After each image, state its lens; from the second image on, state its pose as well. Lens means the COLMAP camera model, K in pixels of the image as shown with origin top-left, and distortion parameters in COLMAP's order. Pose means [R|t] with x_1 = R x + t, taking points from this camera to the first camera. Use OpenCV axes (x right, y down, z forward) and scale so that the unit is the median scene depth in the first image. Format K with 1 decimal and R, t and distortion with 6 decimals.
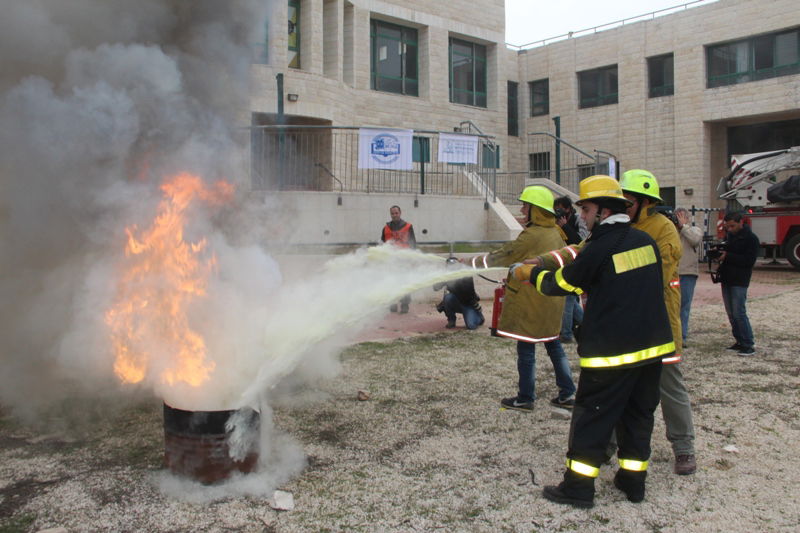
lens RADIAL K [[664.8, 0, 400.0], [0, 664.8, 266.5], [0, 0, 1]] dist [-0.176836, 0.133079]
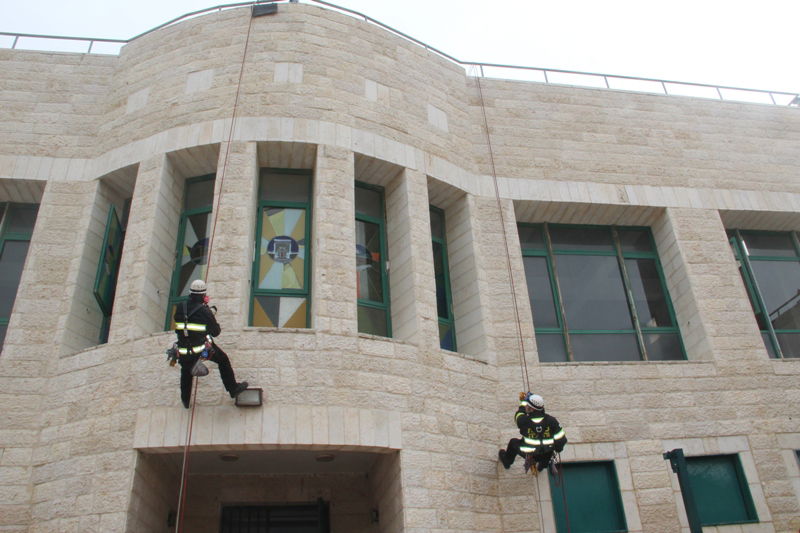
lens RADIAL K [[664.8, 0, 400.0], [0, 664.8, 266.5], [0, 0, 1]] dist [-0.176836, 0.133079]
pose [[0.846638, -0.296744, -0.441754, 0.074013], [0.020815, 0.847932, -0.529697, -0.097987], [0.531761, 0.439266, 0.724068, 0.590850]]
